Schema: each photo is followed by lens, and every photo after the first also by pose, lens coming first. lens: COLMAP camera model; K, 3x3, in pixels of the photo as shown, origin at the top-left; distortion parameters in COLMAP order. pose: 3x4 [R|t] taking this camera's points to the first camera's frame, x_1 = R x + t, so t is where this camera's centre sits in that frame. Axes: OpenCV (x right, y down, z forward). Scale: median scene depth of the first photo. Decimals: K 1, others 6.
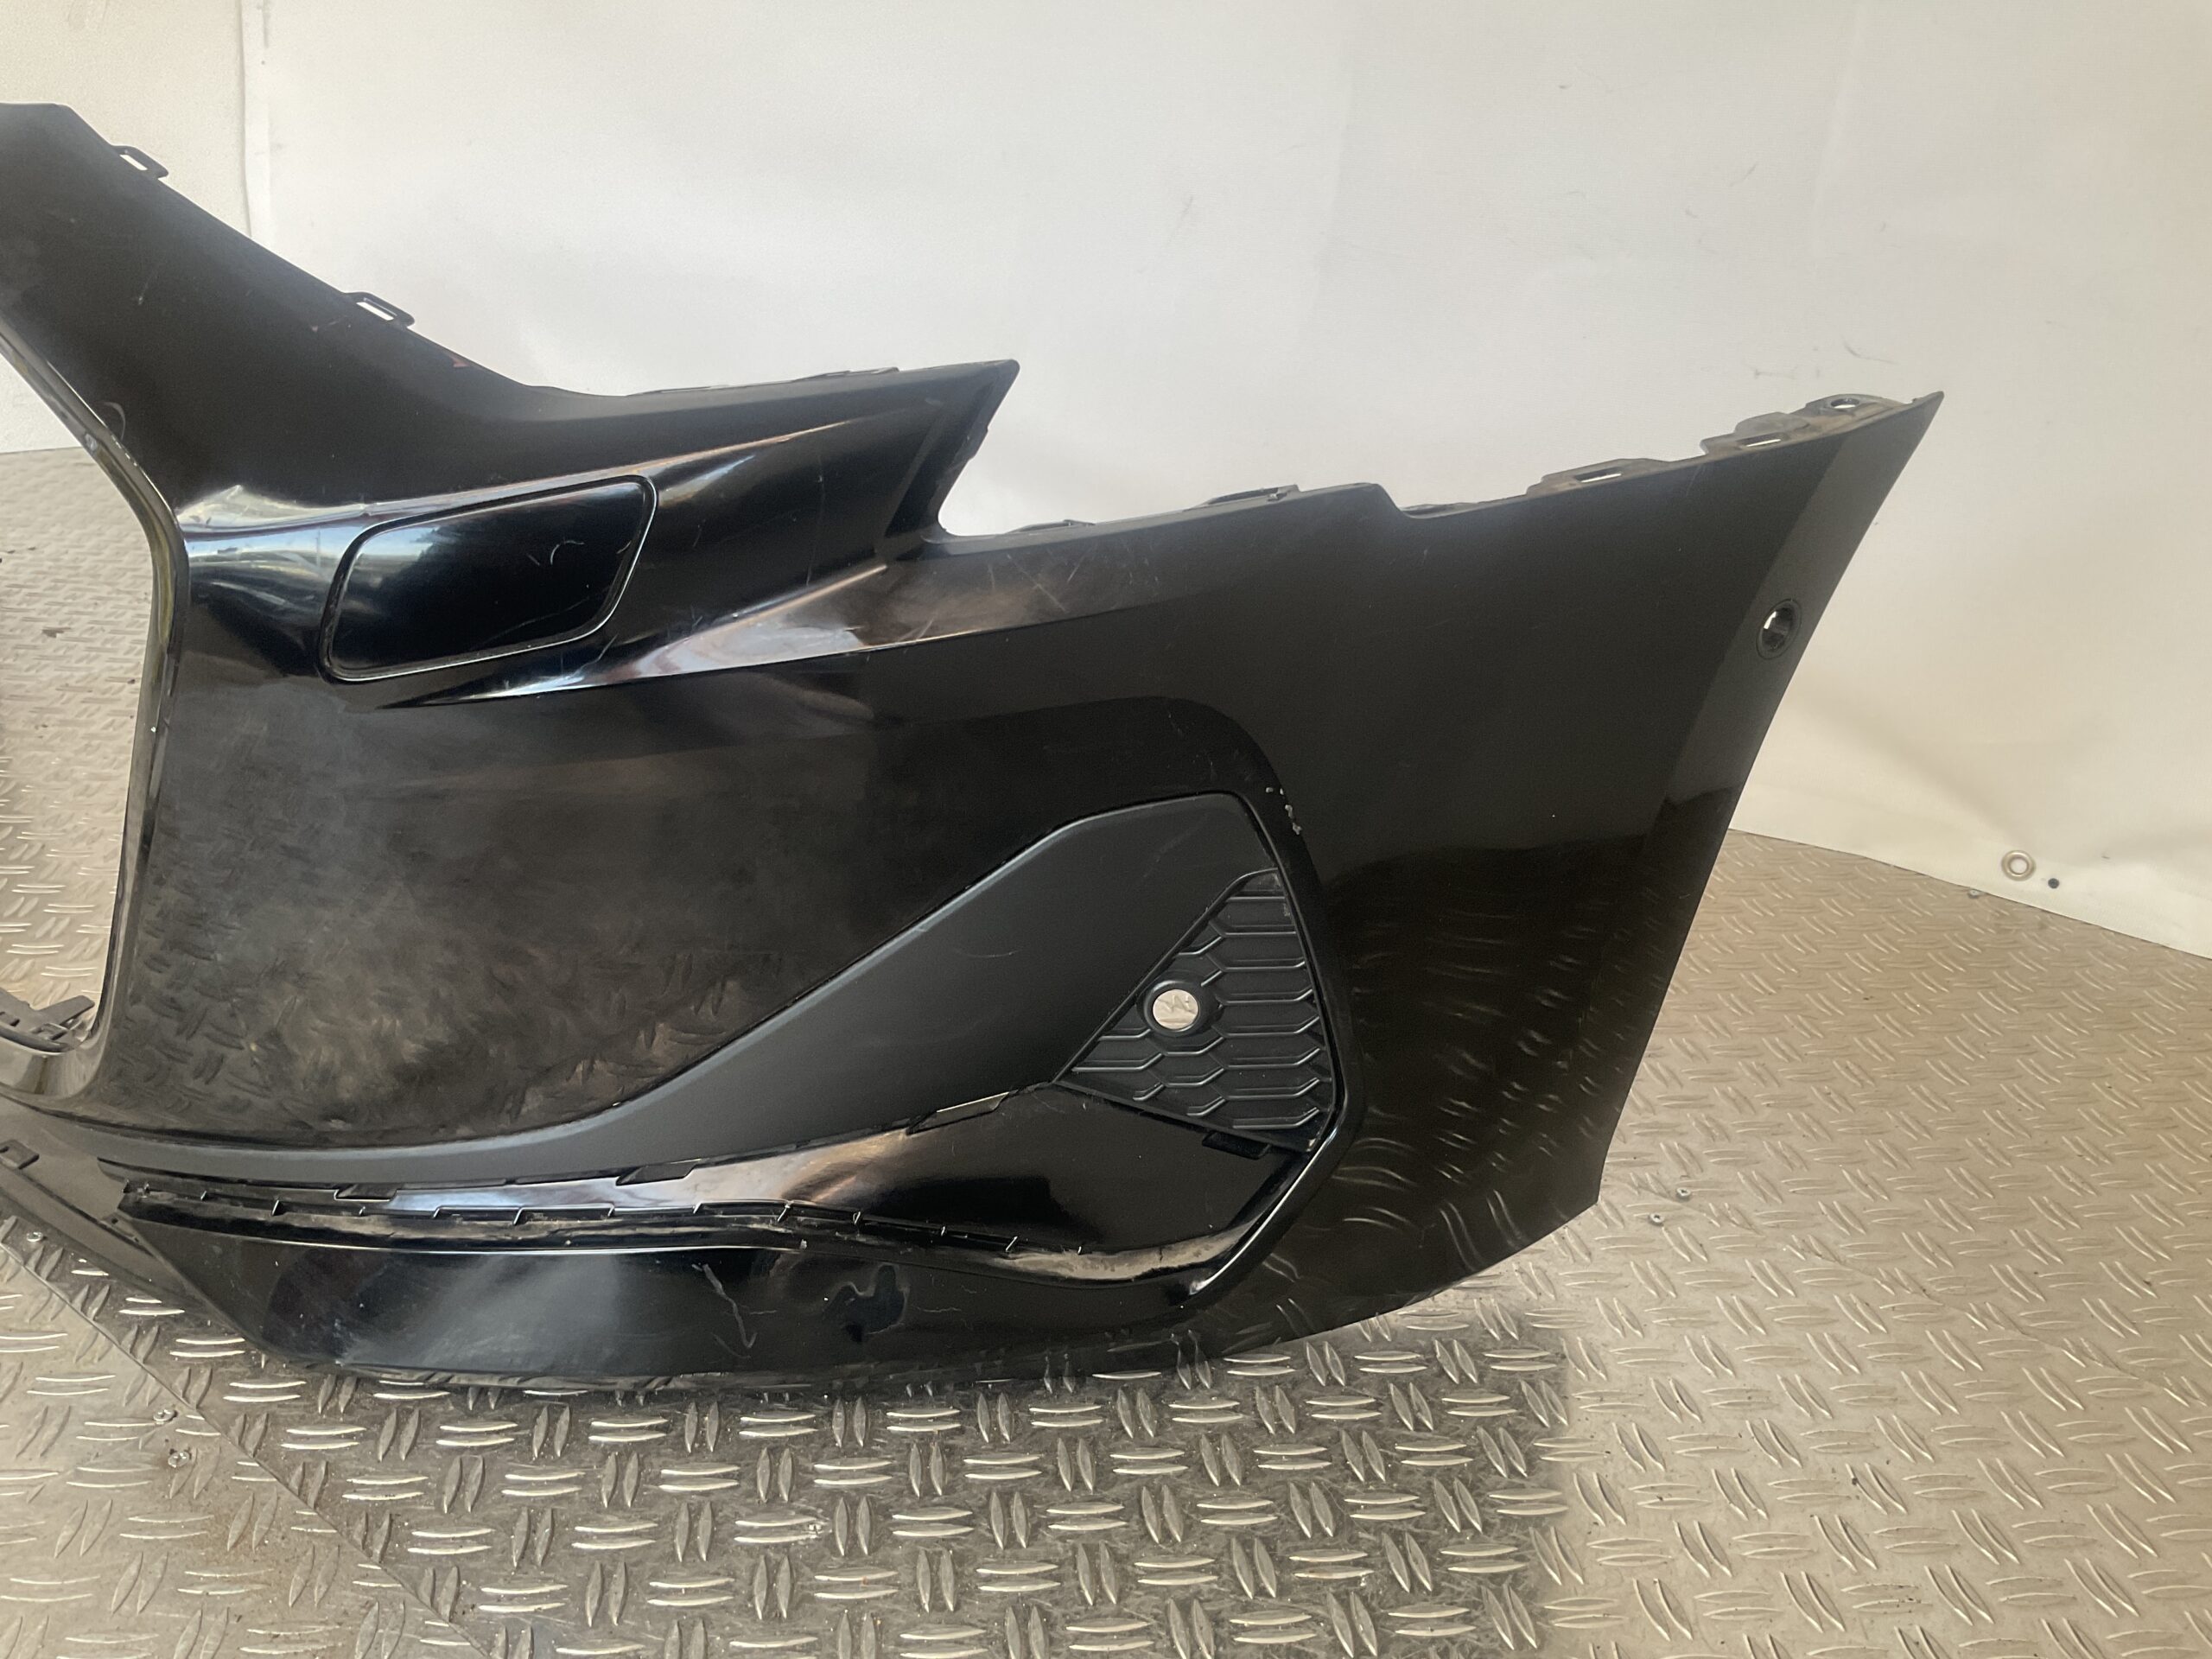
lens RADIAL K [[1832.1, 0, 1111.6], [0, 1832.1, 826.5], [0, 0, 1]] dist [0.102432, -0.223516]
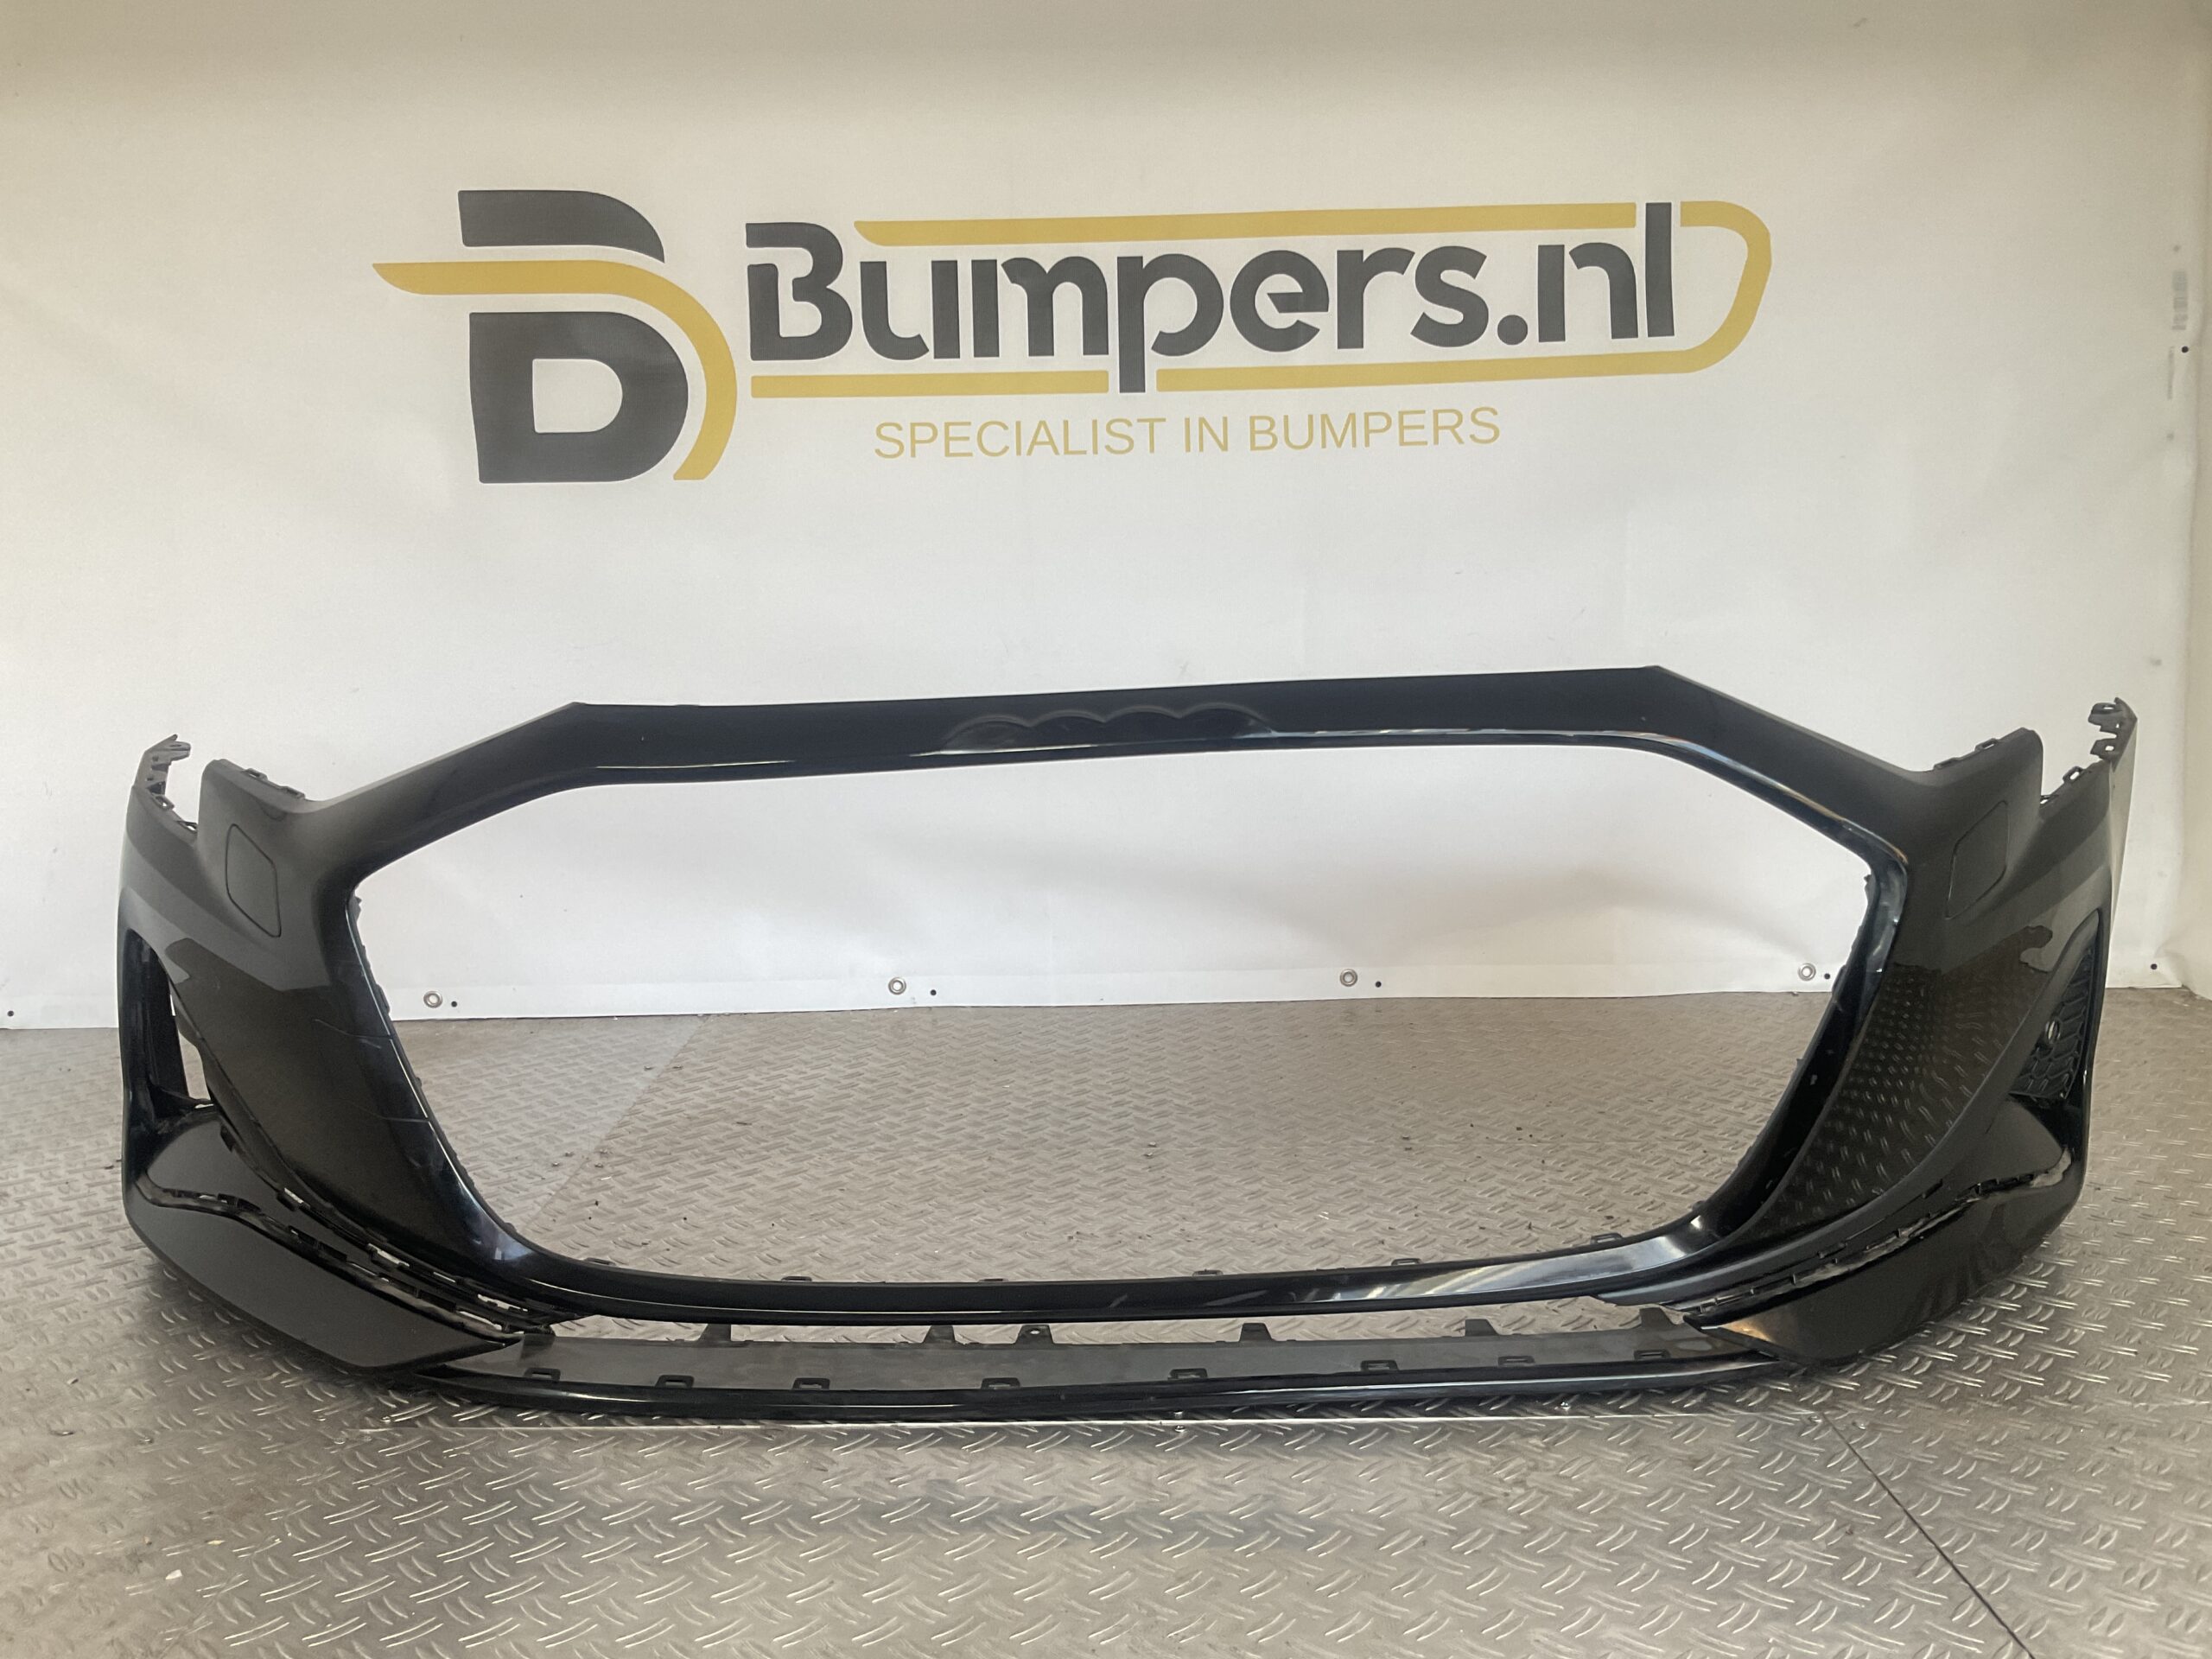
lens RADIAL K [[1832.1, 0, 1111.6], [0, 1832.1, 826.5], [0, 0, 1]] dist [0.102432, -0.223516]
pose [[0.787911, -0.160437, 0.594522, -1.897182], [0.281971, 0.952298, -0.116707, -0.163631], [-0.547438, 0.259593, 0.795565, -0.097684]]
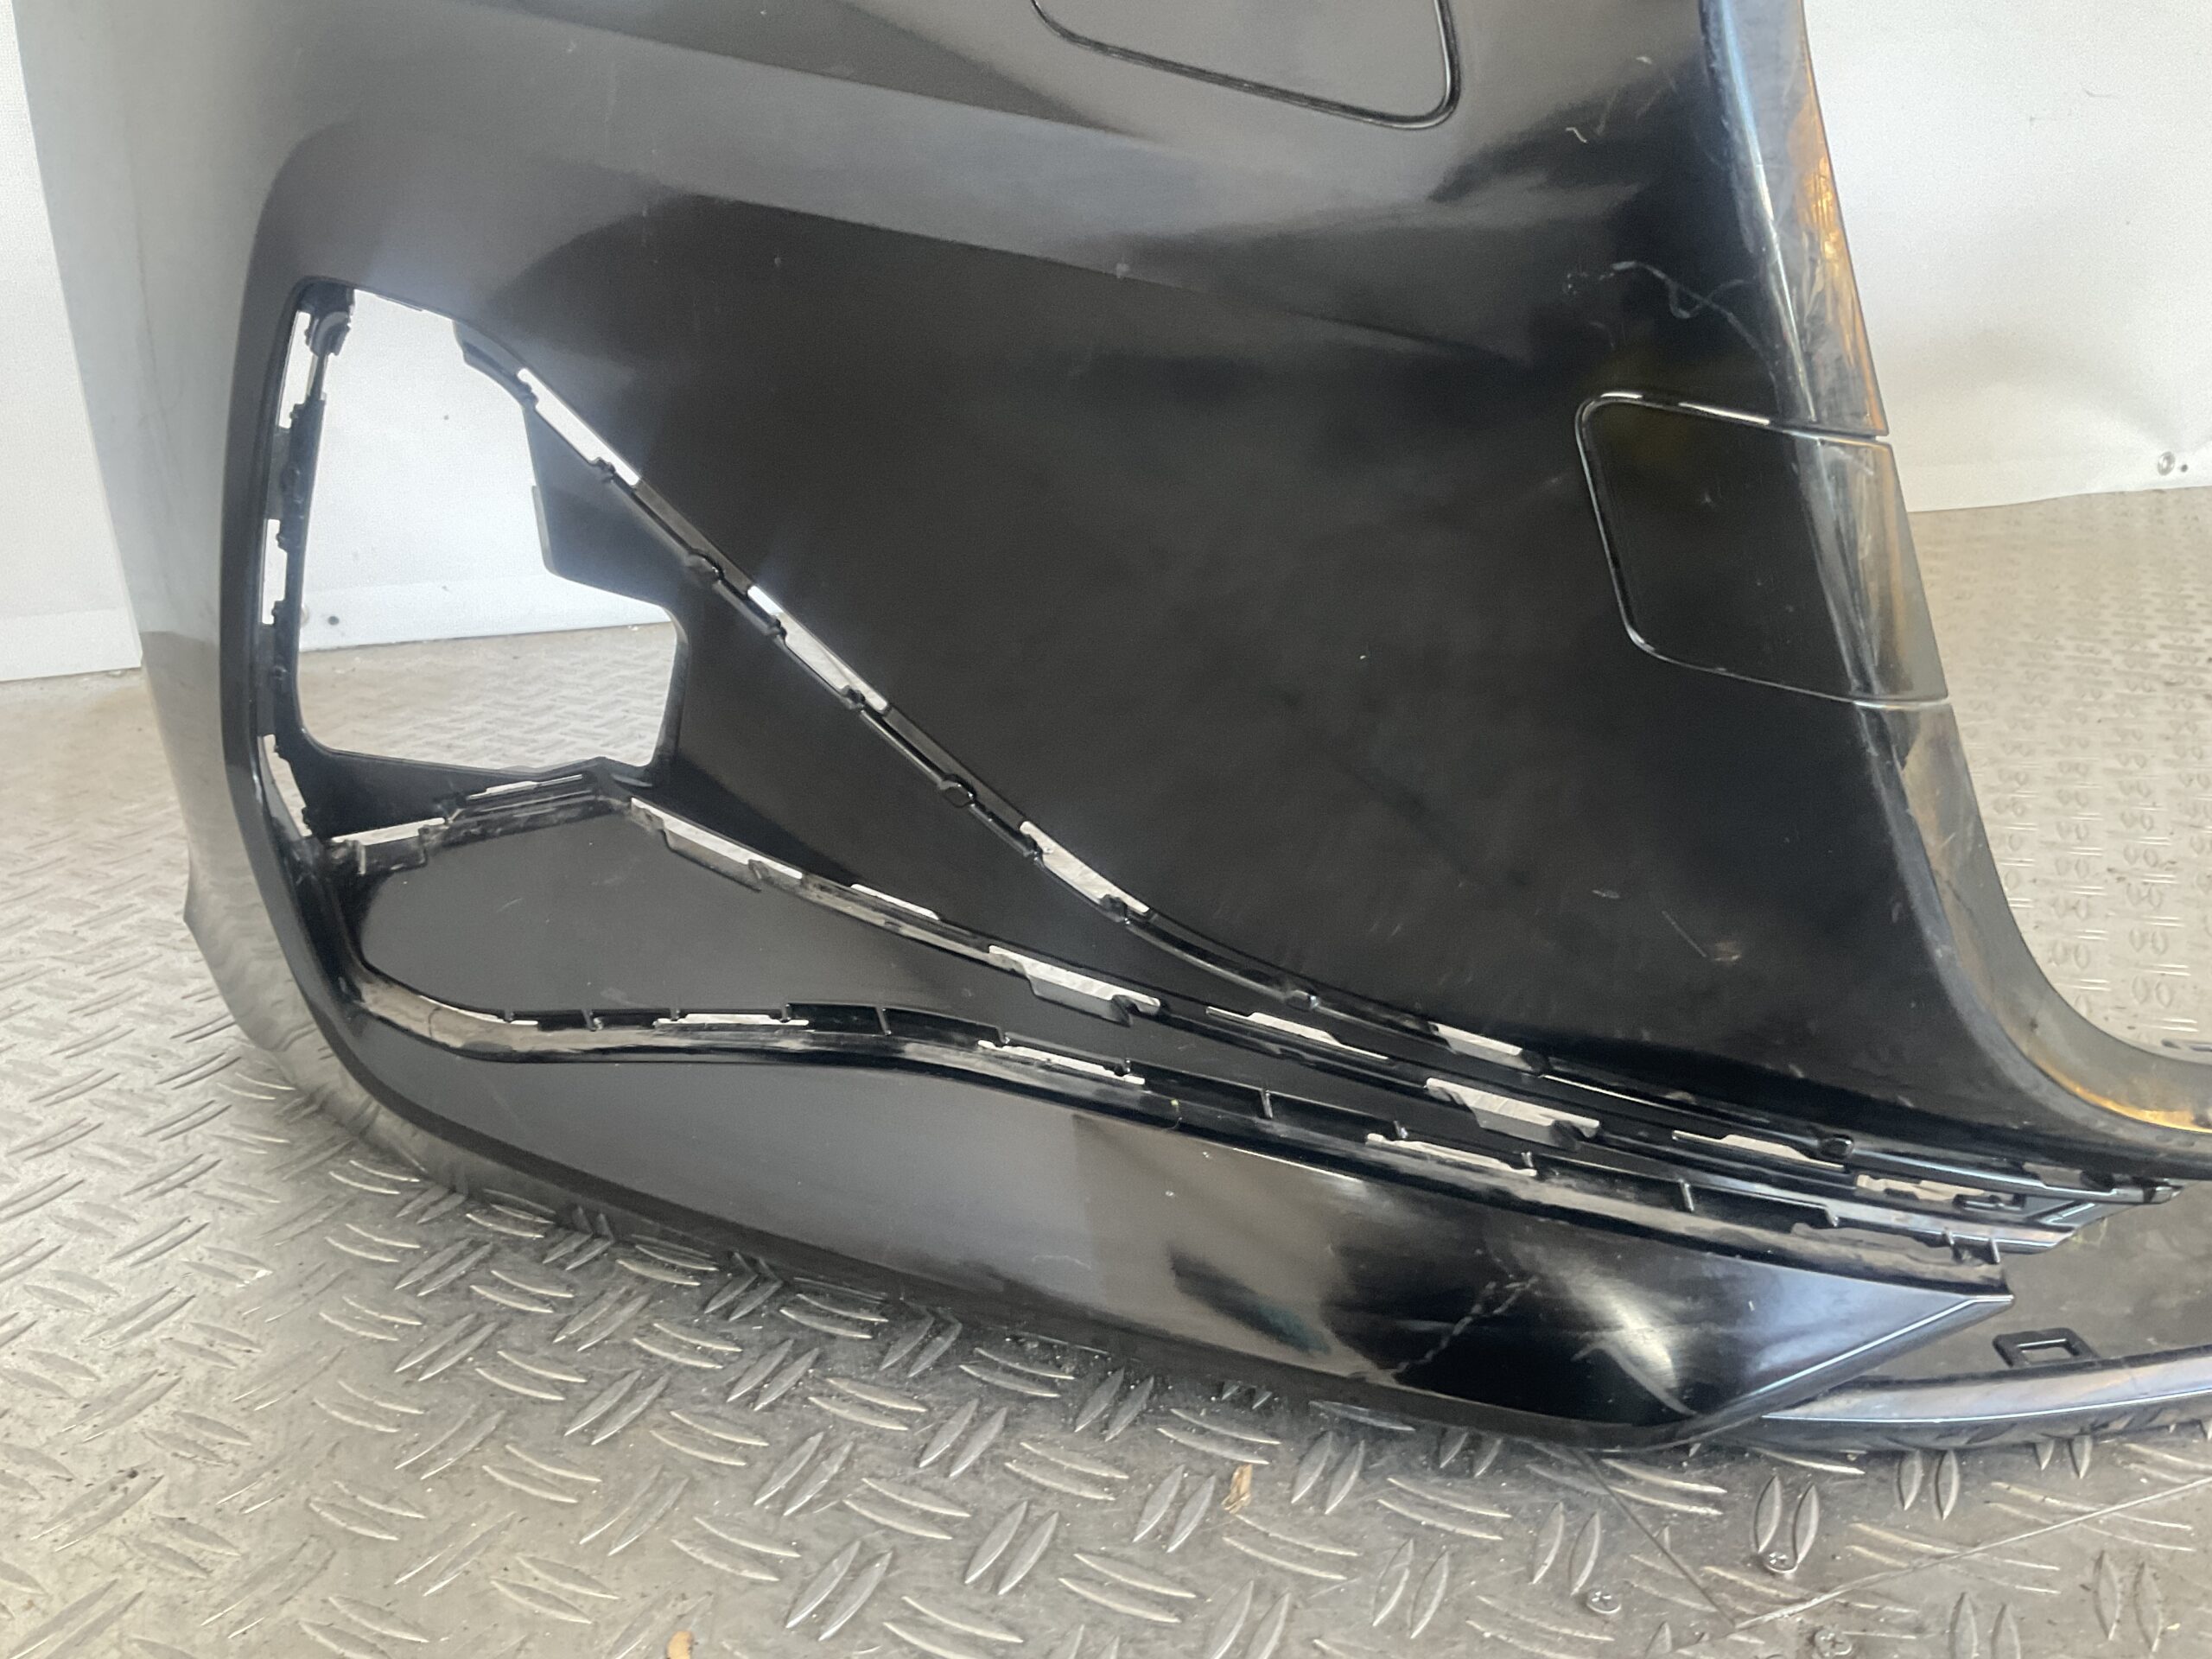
lens RADIAL K [[1839.3, 0, 1102.8], [0, 1839.3, 846.3], [0, 0, 1]] dist [0.061932, -0.125923]
pose [[0.543796, -0.346563, 0.764317, -1.987086], [0.345382, 0.922465, 0.172539, -0.414644], [-0.764851, 0.170155, 0.621329, 1.483747]]
